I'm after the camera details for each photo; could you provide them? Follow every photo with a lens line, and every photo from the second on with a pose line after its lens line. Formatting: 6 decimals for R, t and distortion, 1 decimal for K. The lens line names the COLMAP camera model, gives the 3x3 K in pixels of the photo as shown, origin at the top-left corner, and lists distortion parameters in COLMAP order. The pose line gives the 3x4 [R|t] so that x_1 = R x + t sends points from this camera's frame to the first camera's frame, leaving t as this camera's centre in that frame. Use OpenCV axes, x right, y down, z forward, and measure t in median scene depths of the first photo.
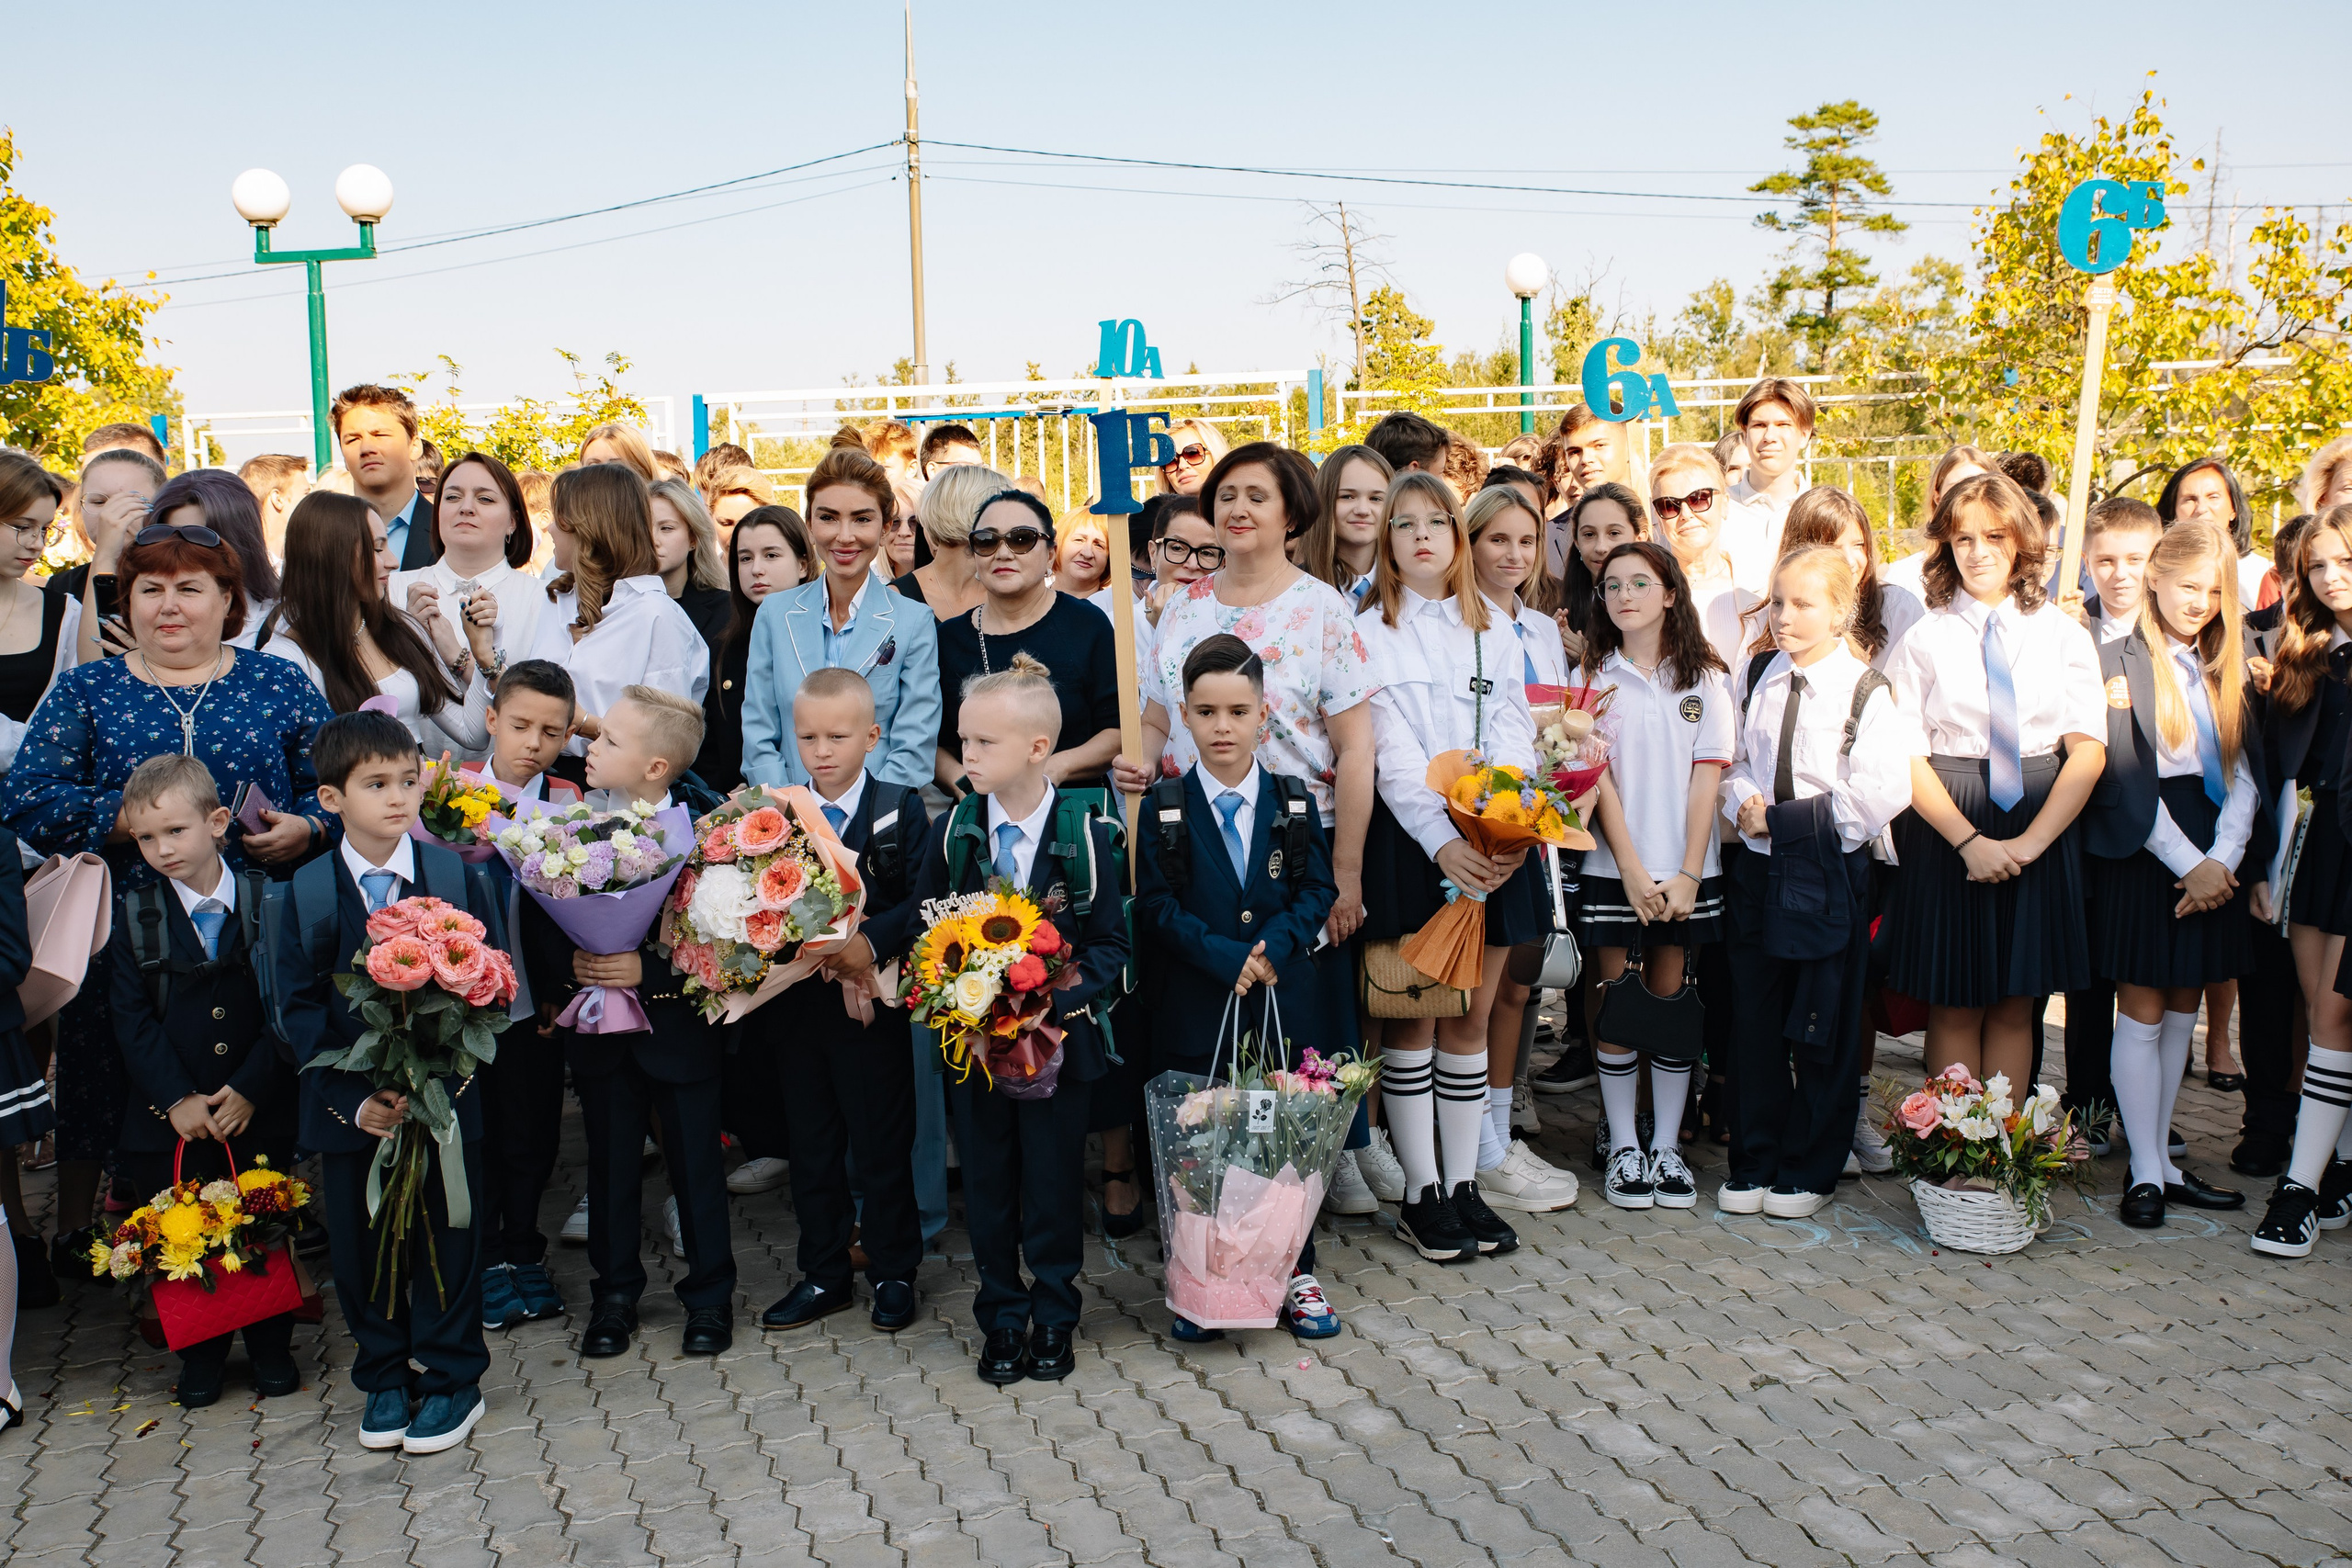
lens RADIAL K [[2312.2, 0, 1176.6], [0, 2312.2, 729.5], [0, 0, 1]] dist [0.007603, 0.000000]
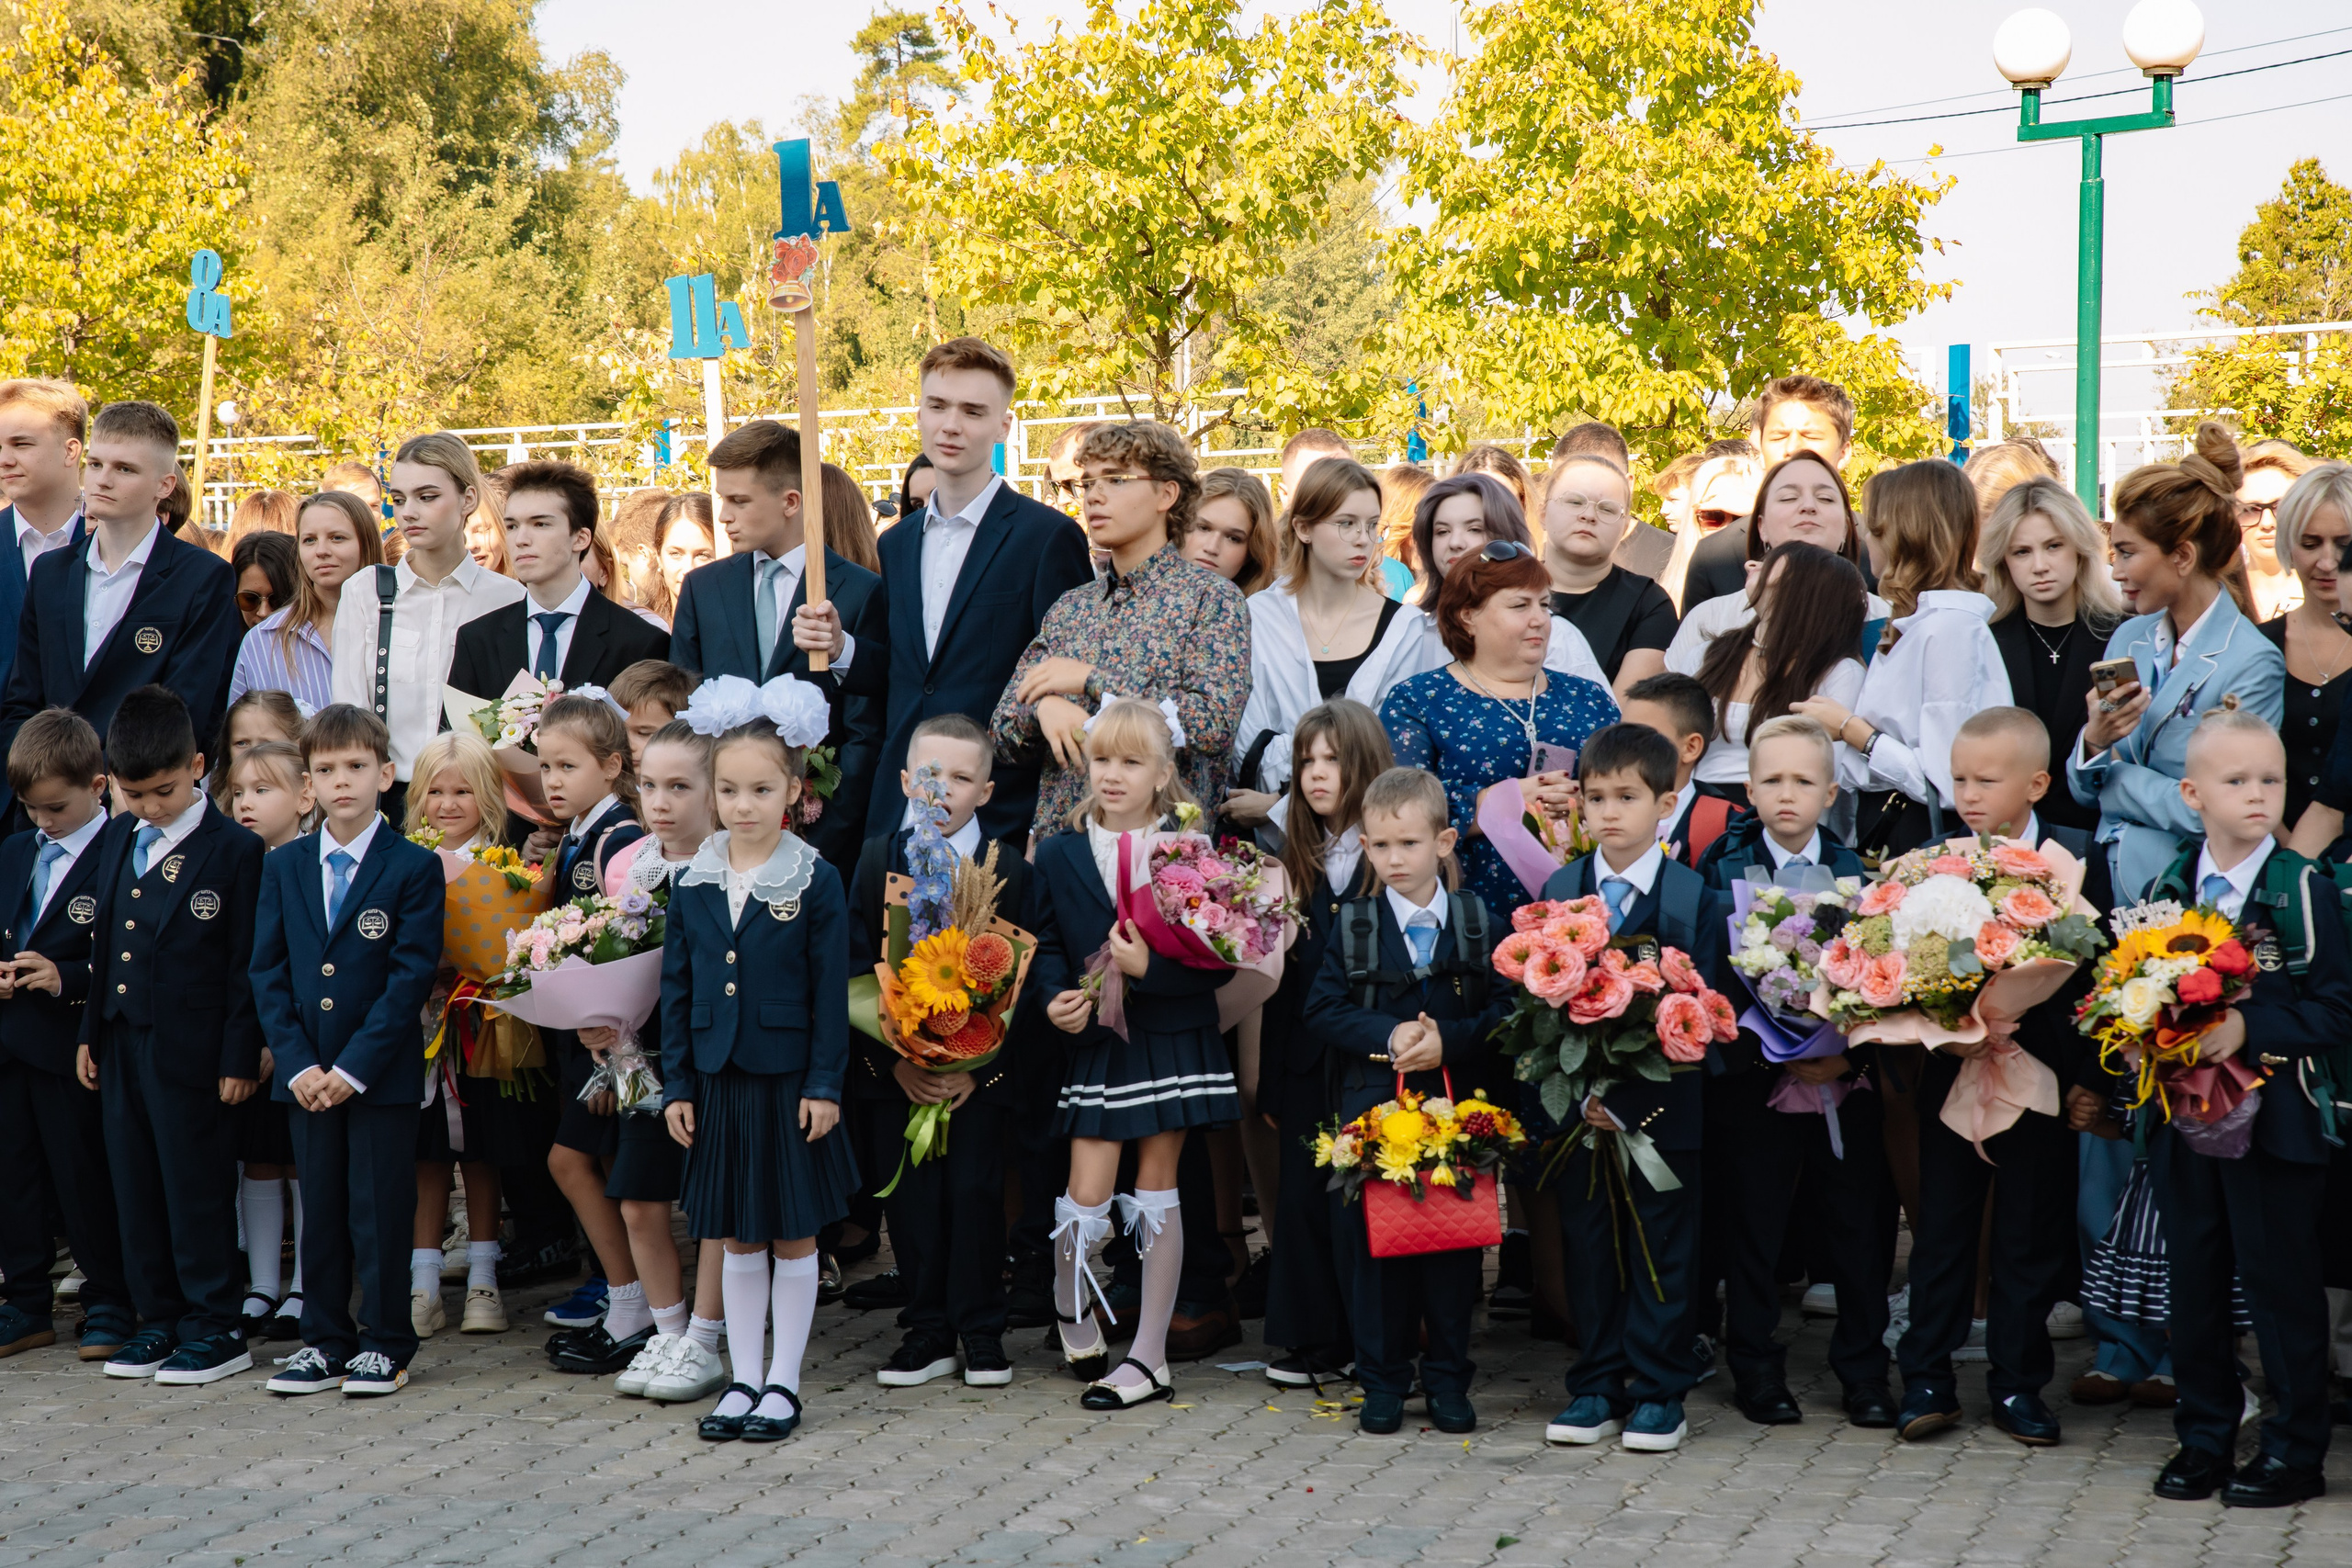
lens RADIAL K [[4485.1, 0, 1141.0], [0, 4485.1, 796.7], [0, 0, 1]] dist [0.220710, 0.000000]
pose [[0.780067, 0.049592, -0.623727, 0.632266], [-0.061287, 0.998117, 0.002711, 0.031581], [0.622687, 0.036112, 0.781637, -0.595204]]
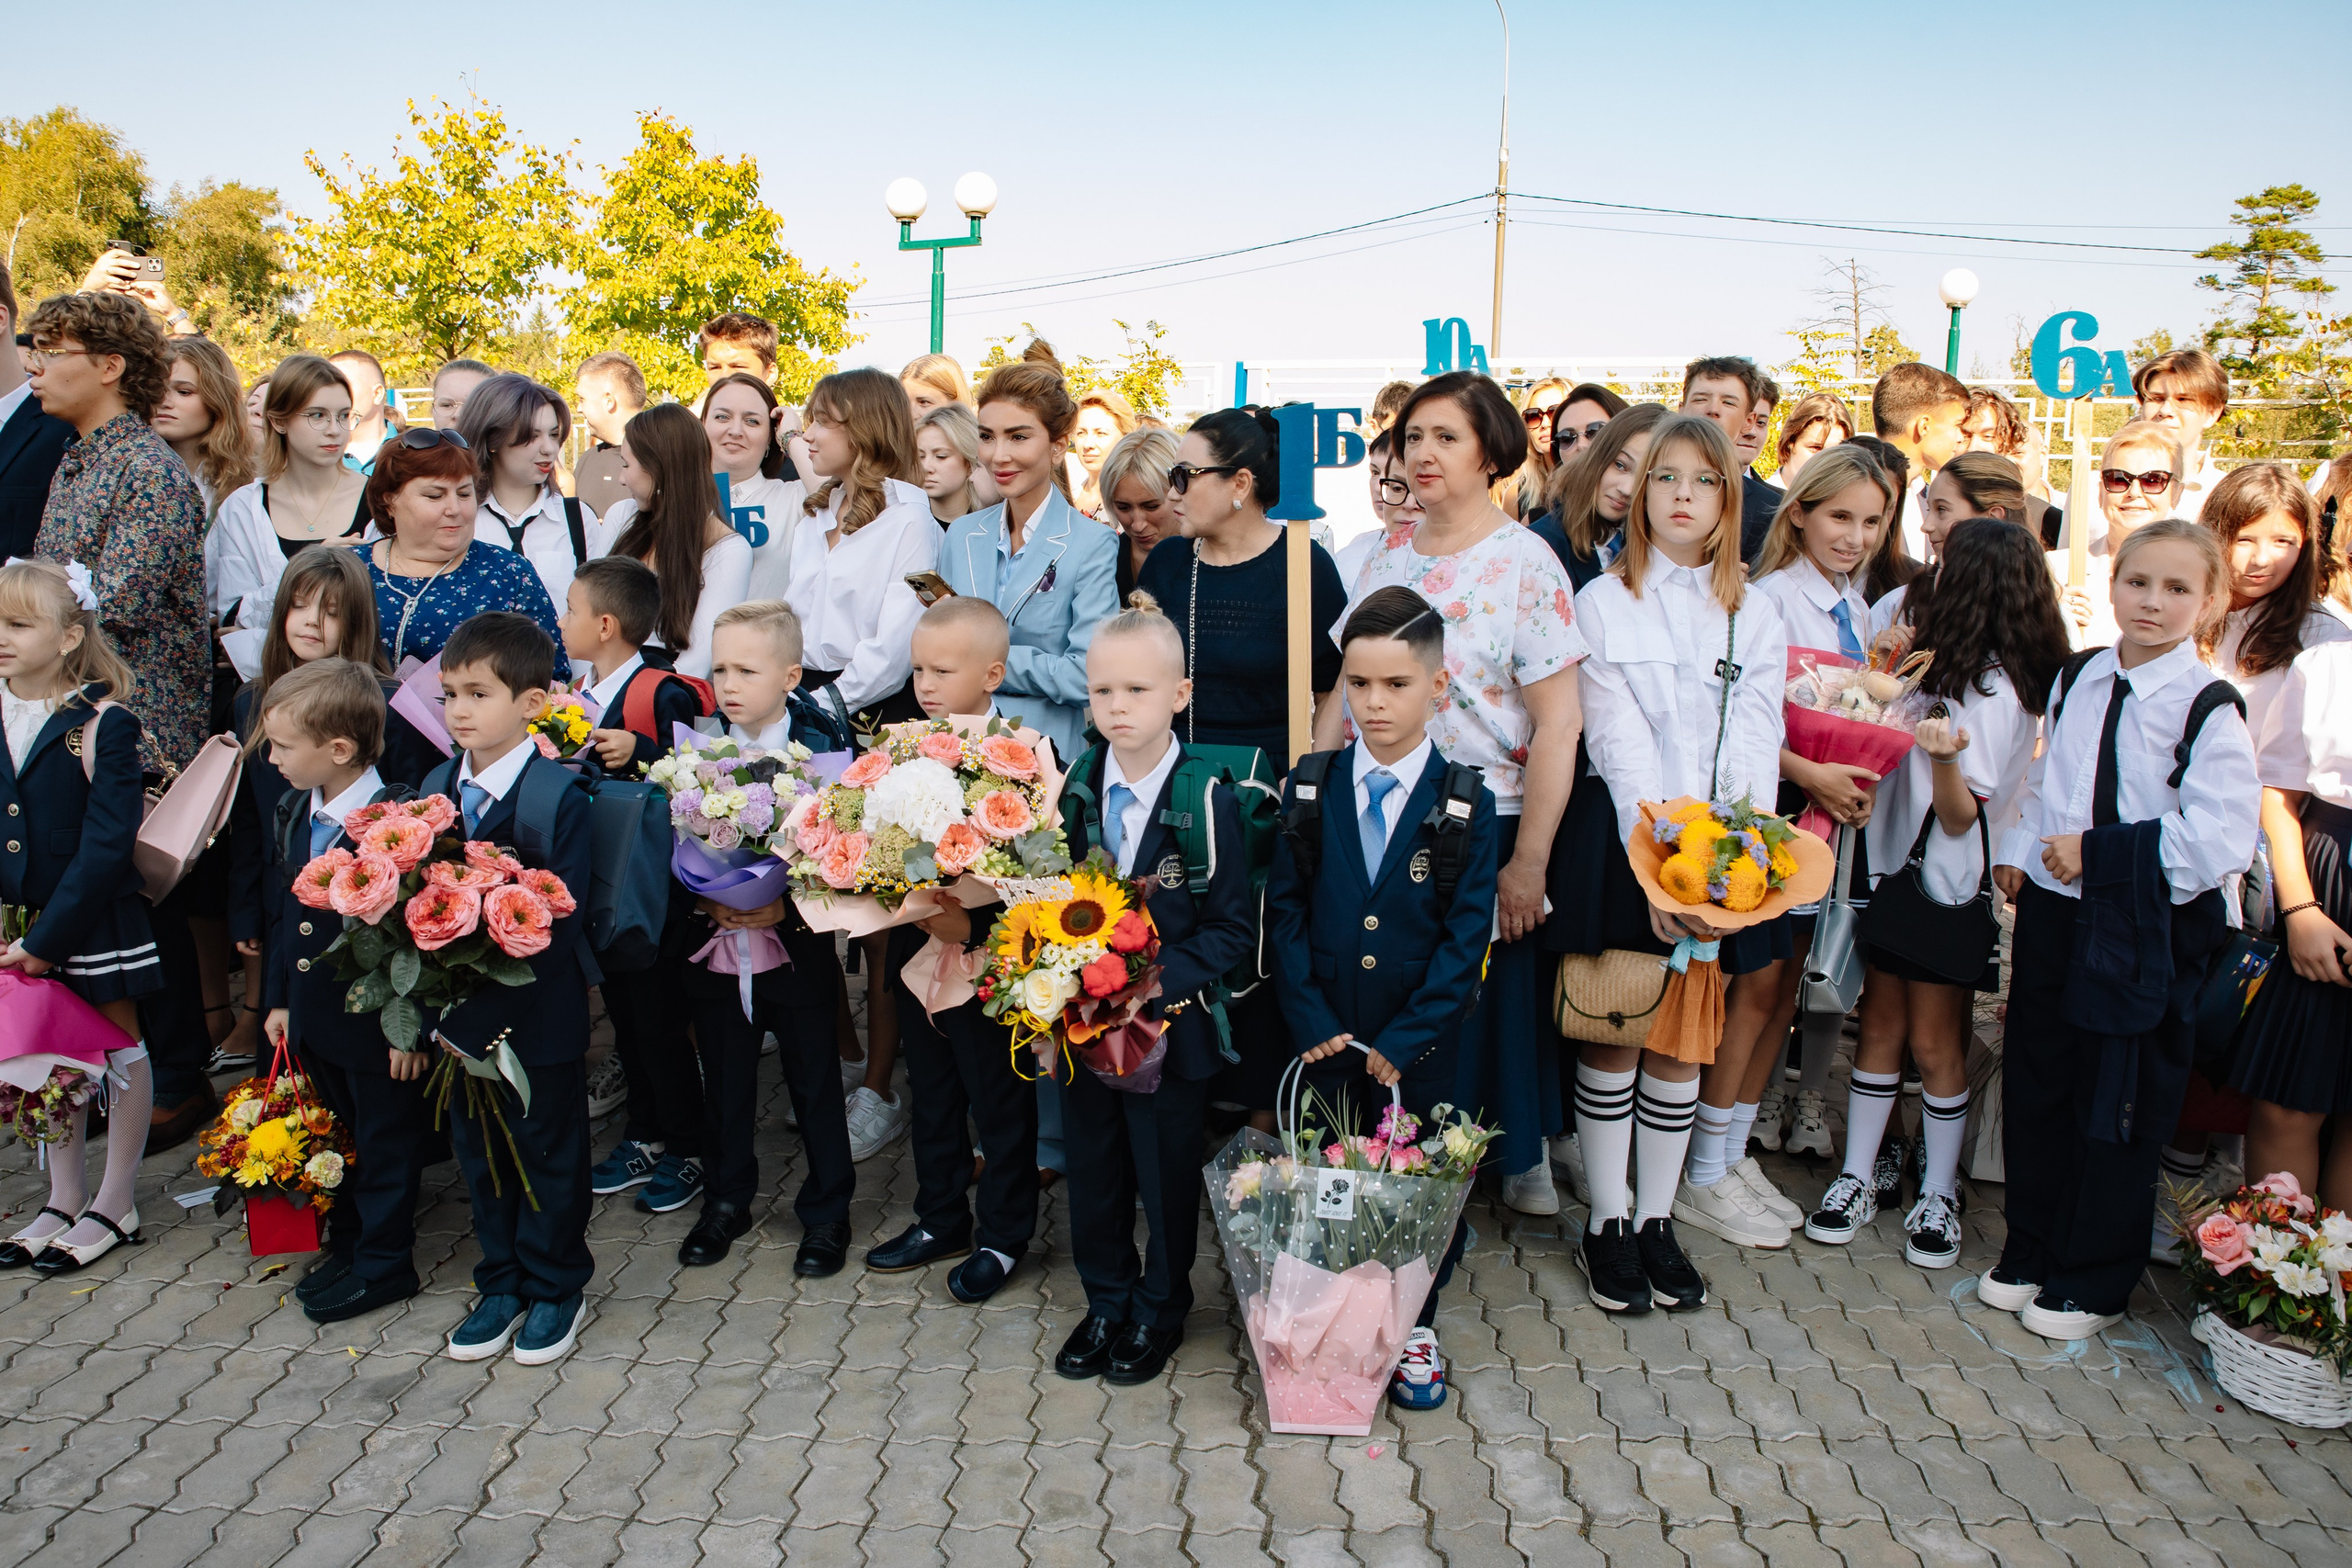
lens RADIAL K [[1640.3, 0, 1182.5], [0, 1640.3, 758.8], [0, 0, 1]] dist [-0.123817, 0.080743]
pose [[0.950744, 0.097418, -0.294272, 0.116502], [-0.073794, 0.993171, 0.090370, -0.023210], [0.301066, -0.064203, 0.951440, 0.367398]]
